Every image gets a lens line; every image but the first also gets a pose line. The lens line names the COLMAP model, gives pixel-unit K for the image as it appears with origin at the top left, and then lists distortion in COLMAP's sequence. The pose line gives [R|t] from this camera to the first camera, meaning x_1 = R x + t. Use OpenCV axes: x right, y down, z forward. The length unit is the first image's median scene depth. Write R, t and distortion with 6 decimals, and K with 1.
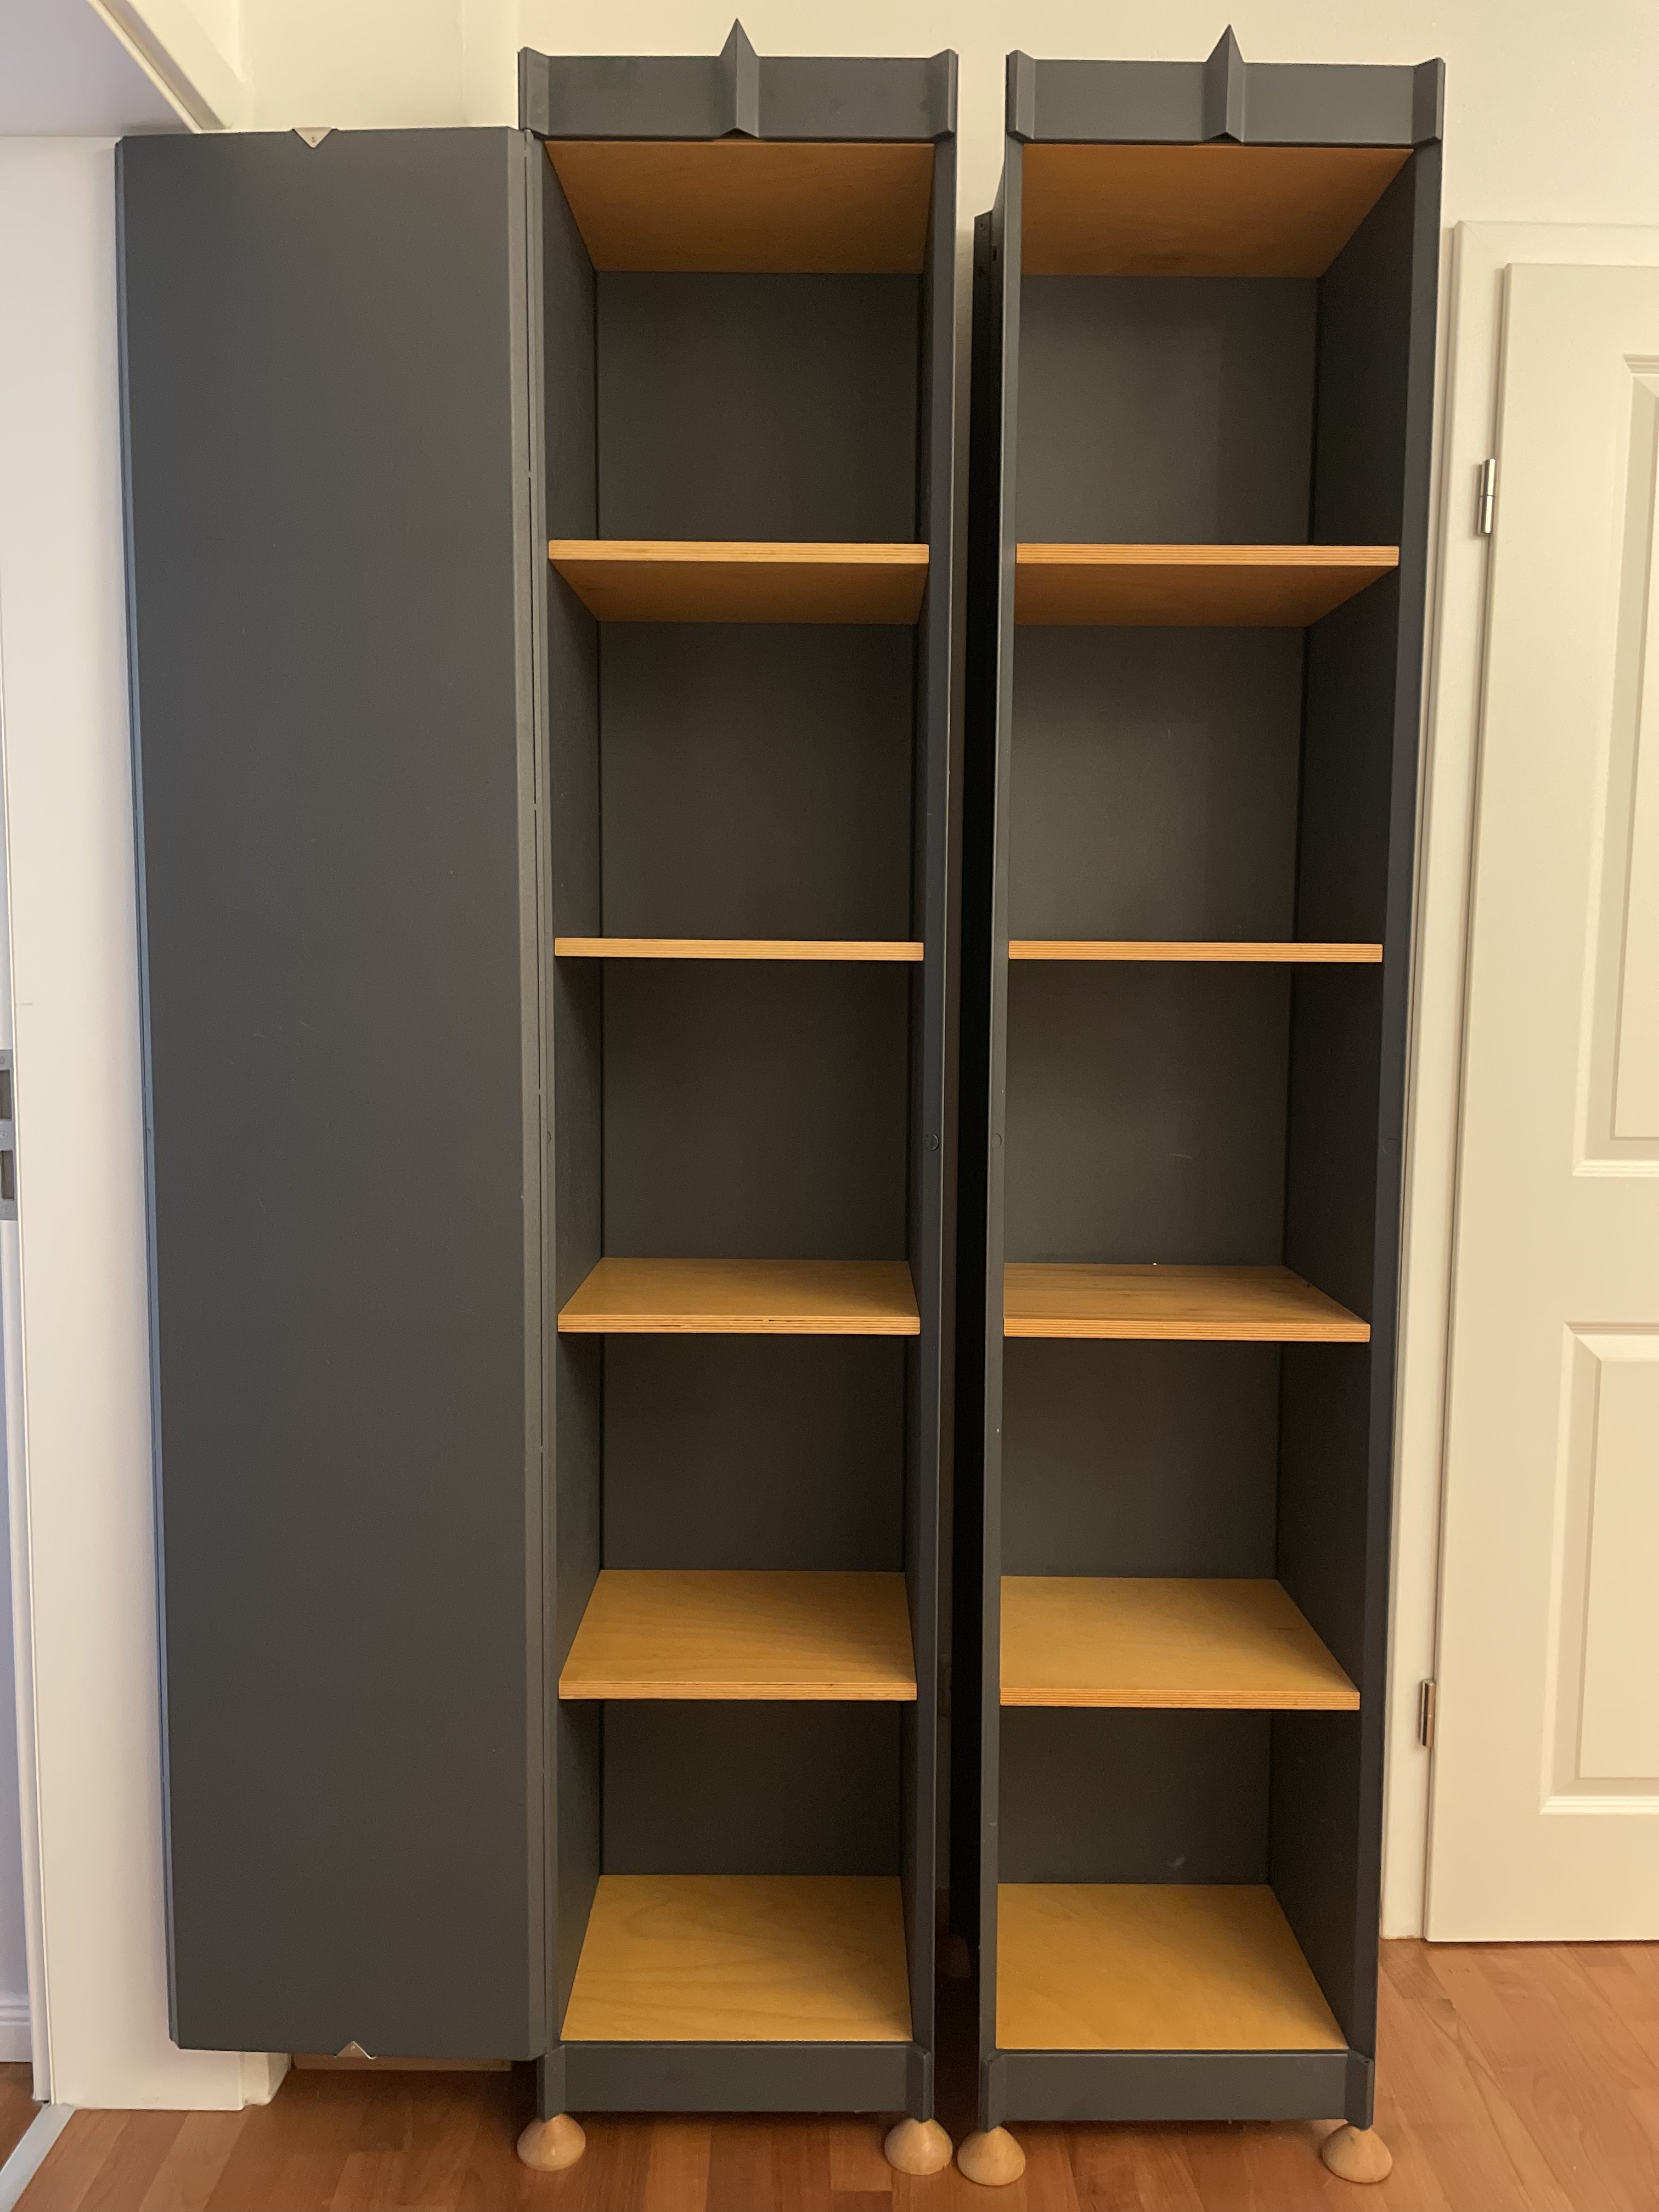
lens RADIAL K [[1749.3, 0, 829.5], [0, 1749.3, 1106.0], [0, 0, 1]] dist [0.081638, -0.130796]
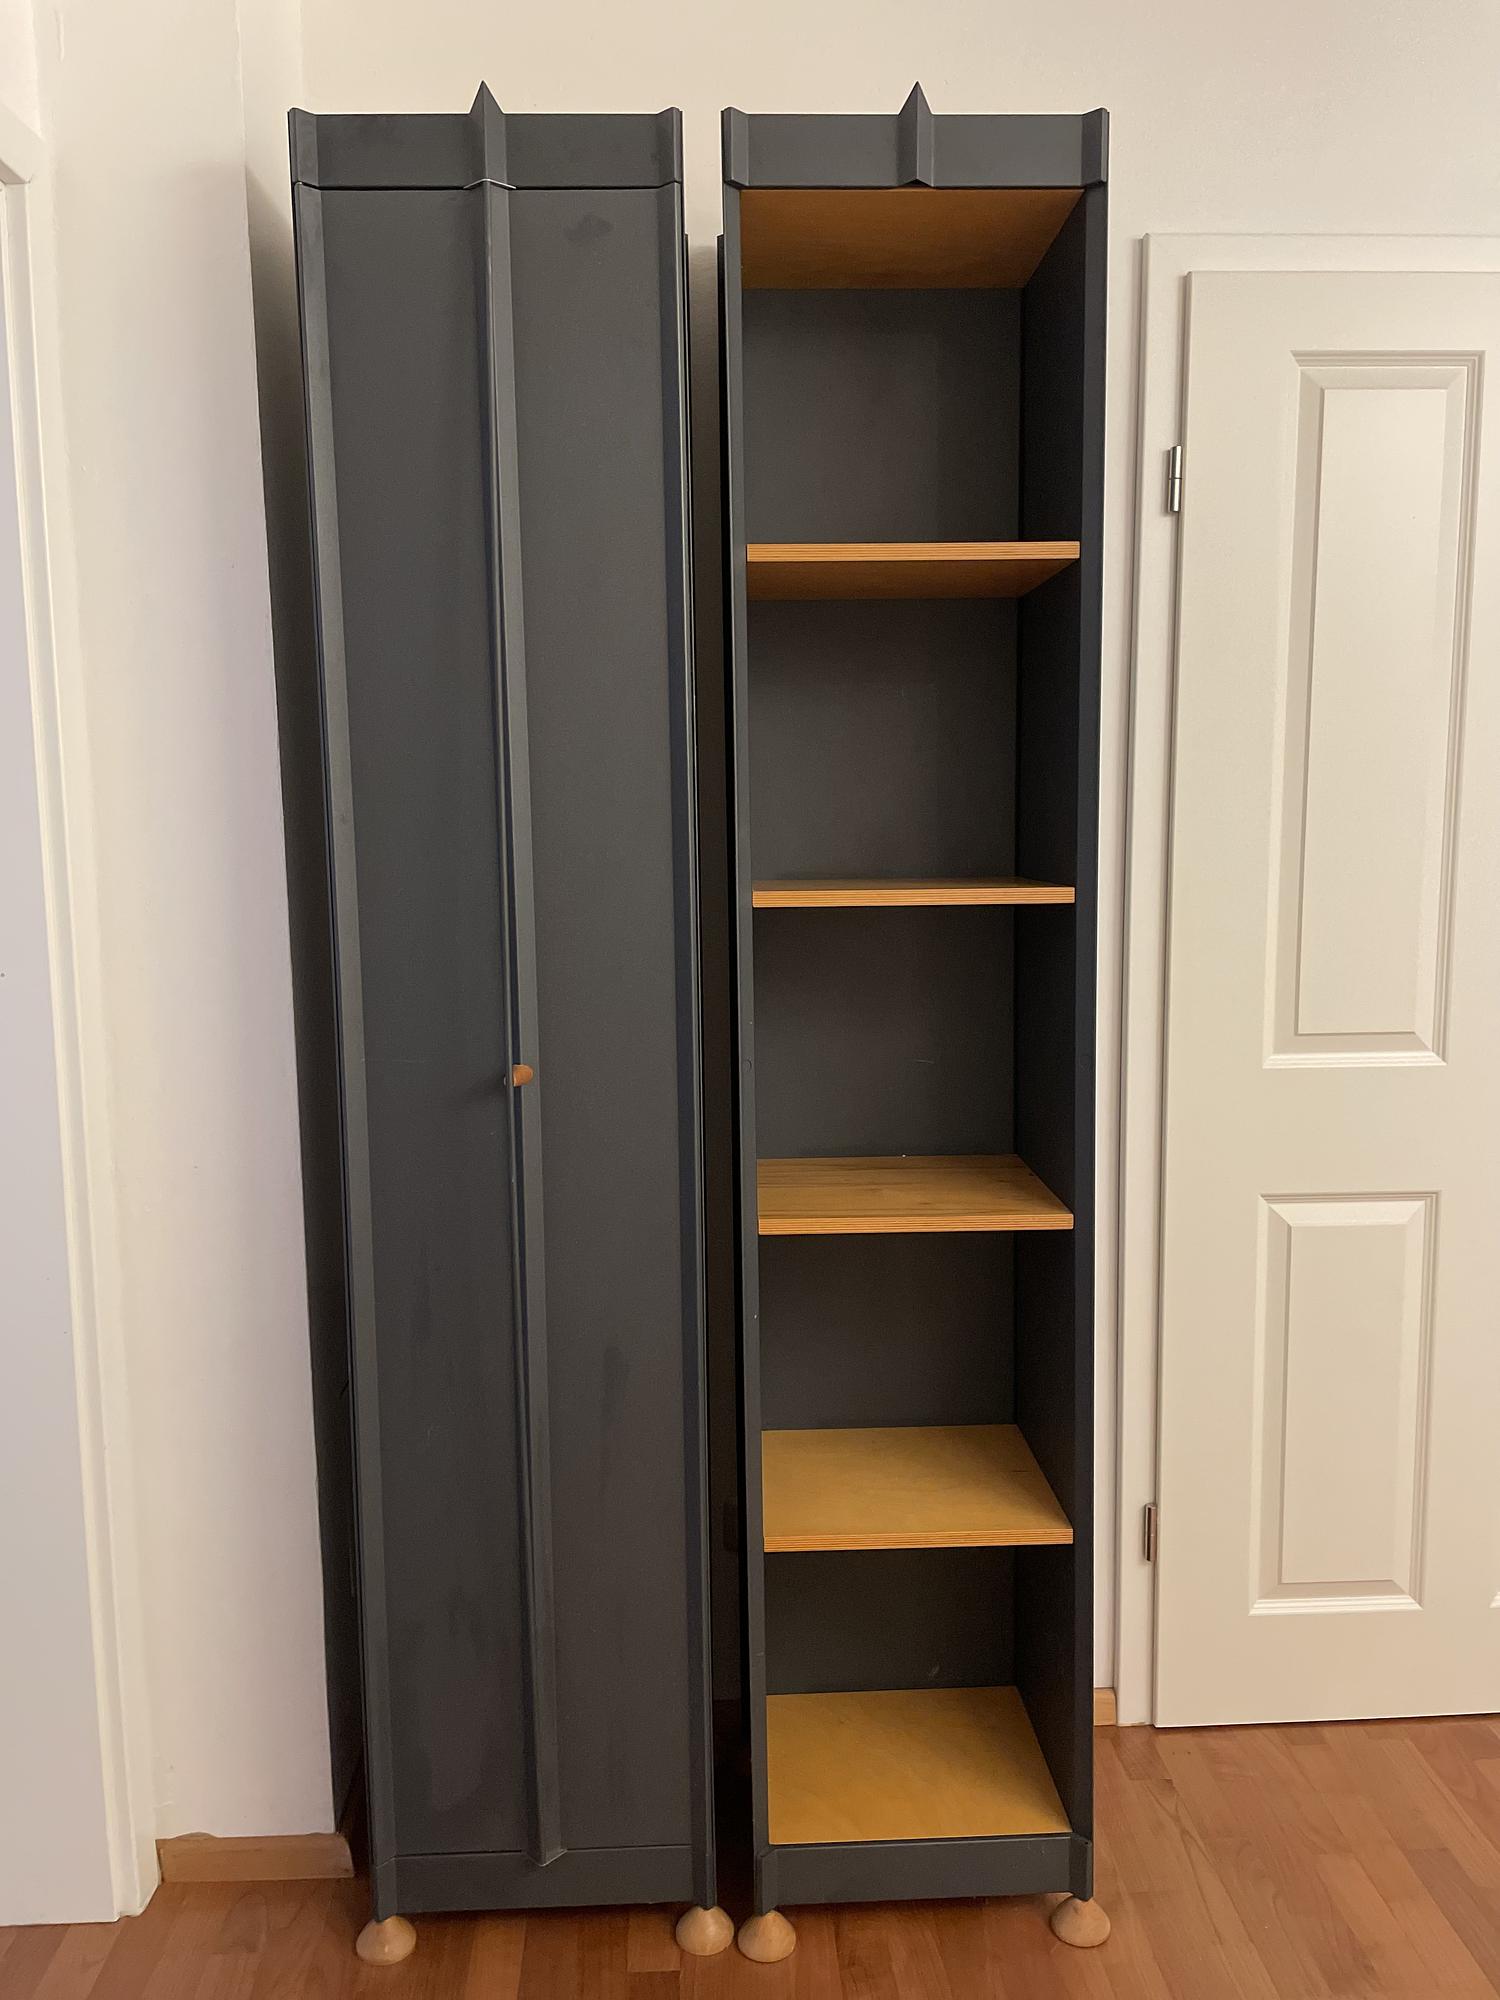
lens RADIAL K [[1581.7, 0, 750.0], [0, 1581.7, 1000.0], [0, 0, 1]] dist [0.081638, -0.130796]
pose [[0.999153, -0.026887, 0.031140, 0.063490], [0.025999, 0.999254, 0.028569, -0.050525], [-0.031885, -0.027735, 0.999107, -0.032139]]
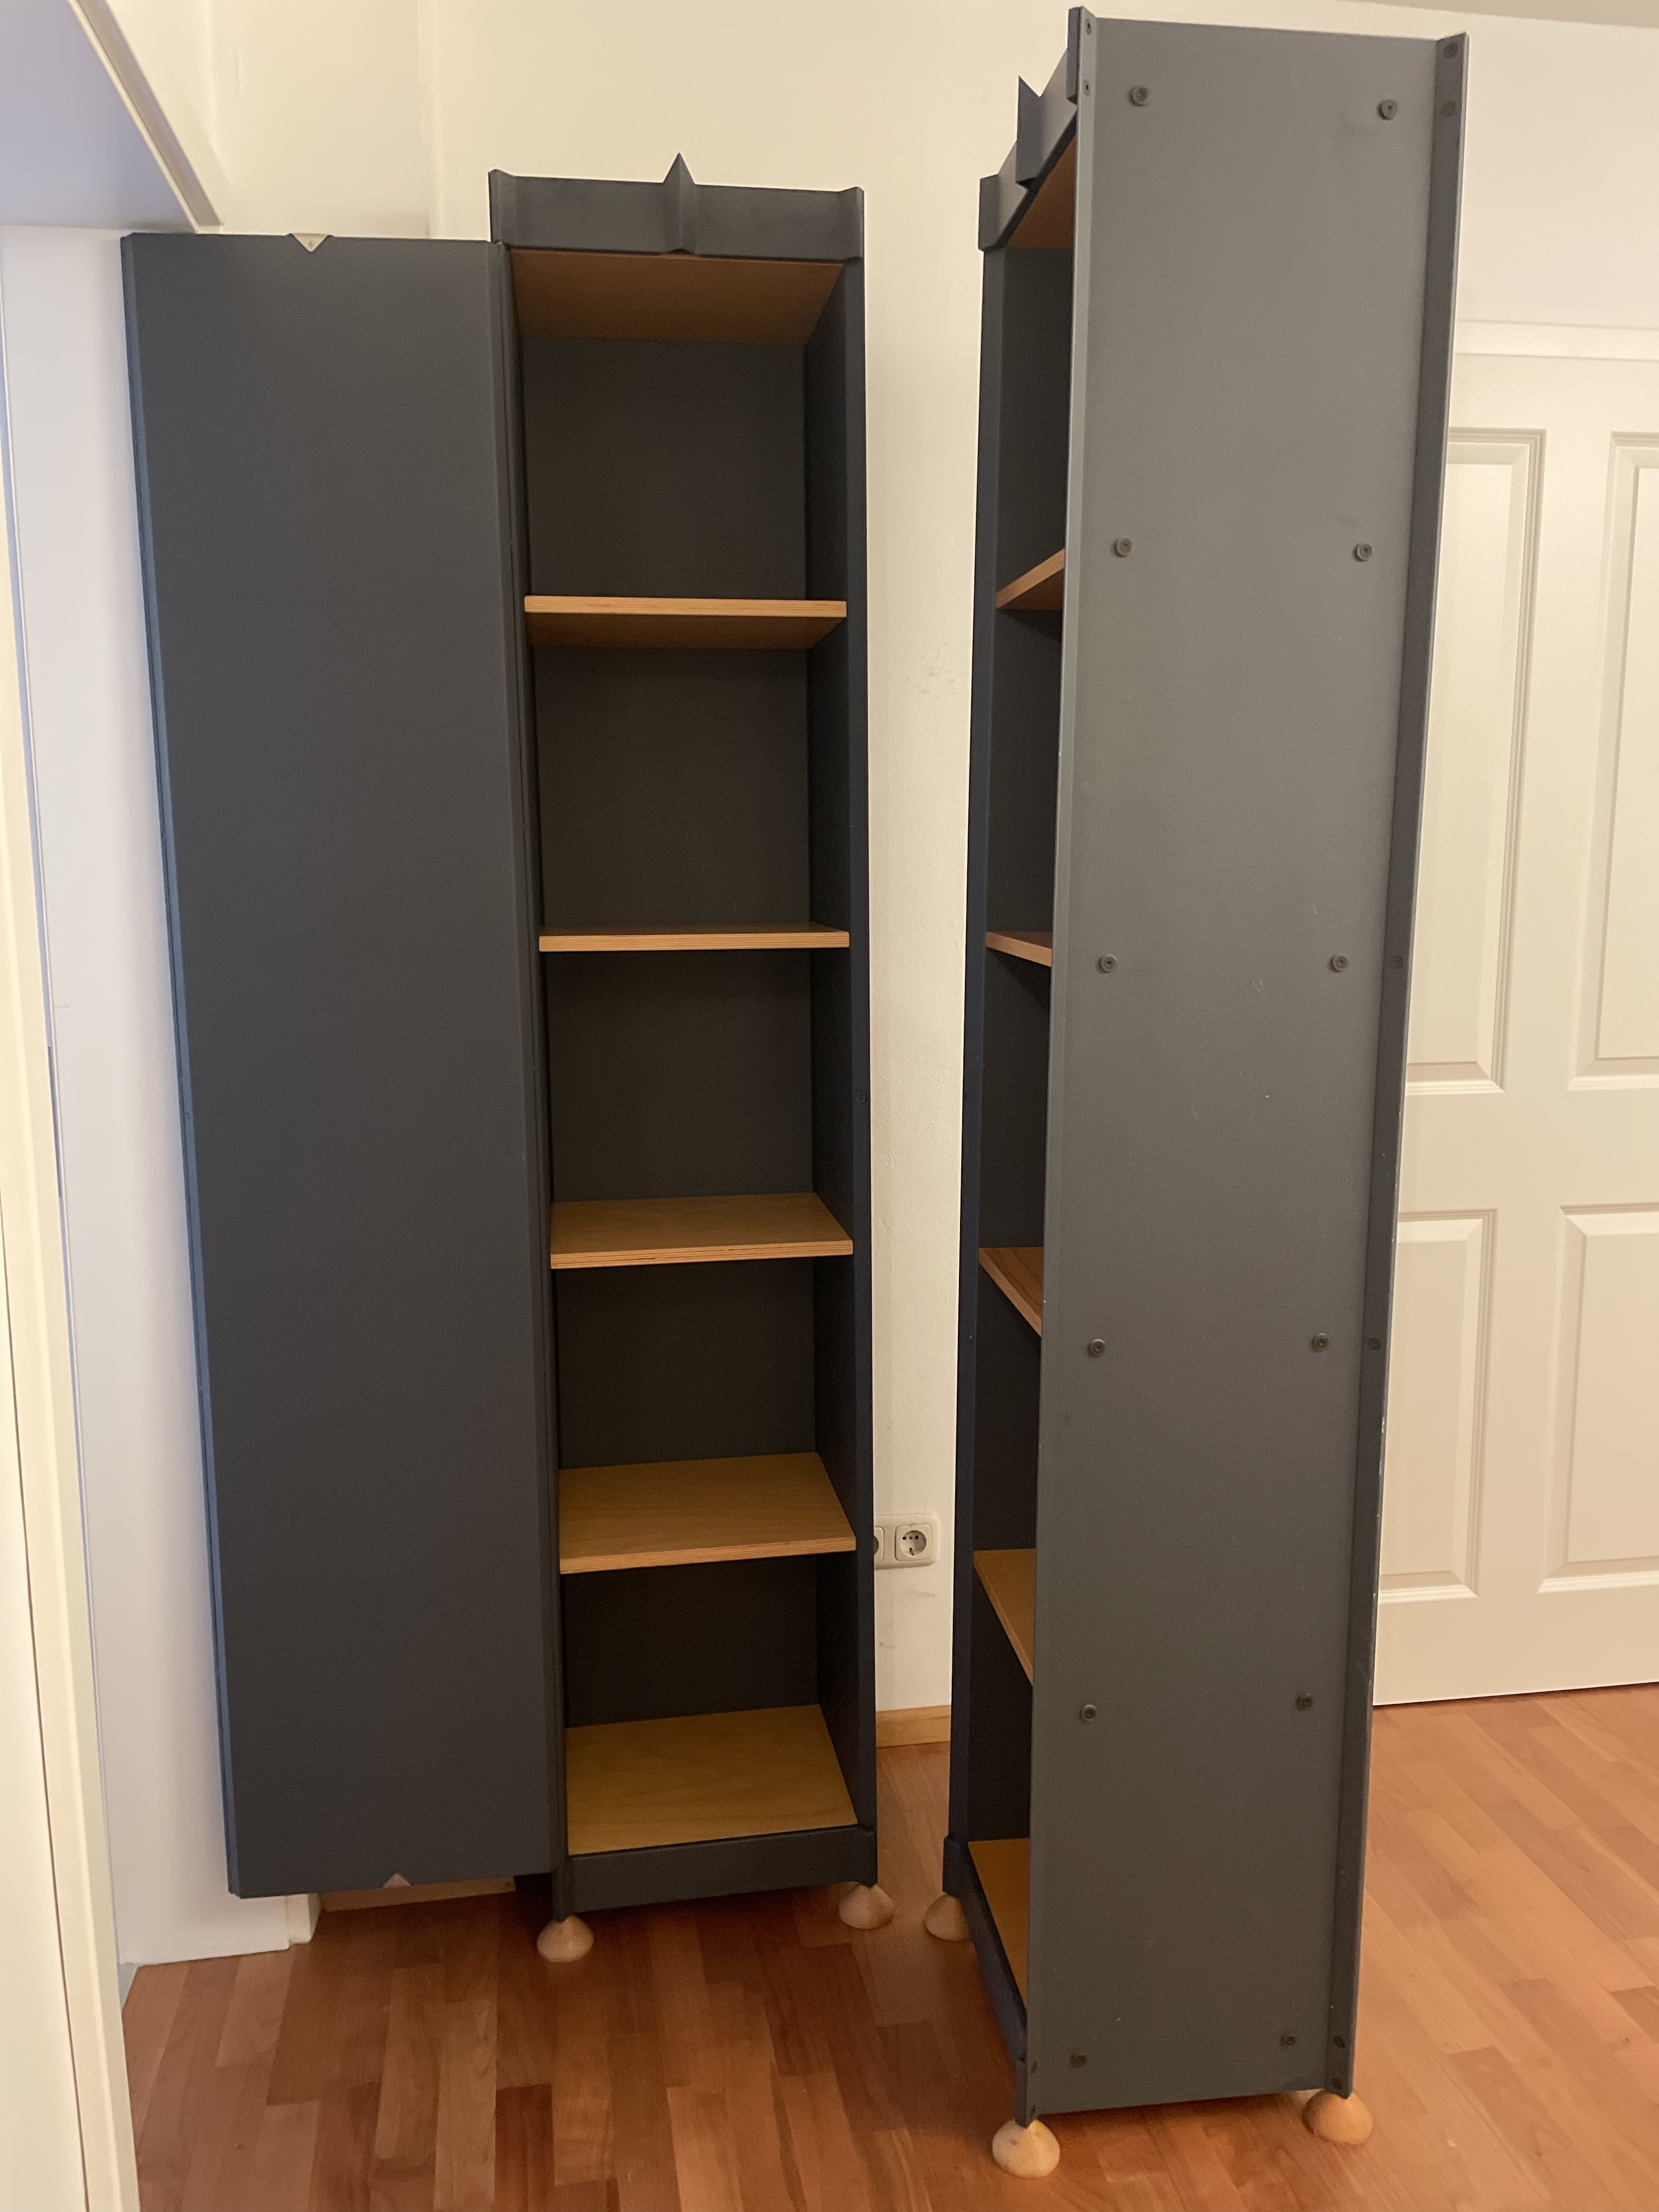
lens RADIAL K [[1782.6, 0, 802.5], [0, 1782.6, 1114.4], [0, 0, 1]] dist [0.093228, -0.145127]
pose [[0.987309, -0.041369, 0.153331, -0.164276], [0.033035, 0.997855, 0.056510, -0.037885], [-0.155340, -0.050727, 0.986558, -0.208216]]
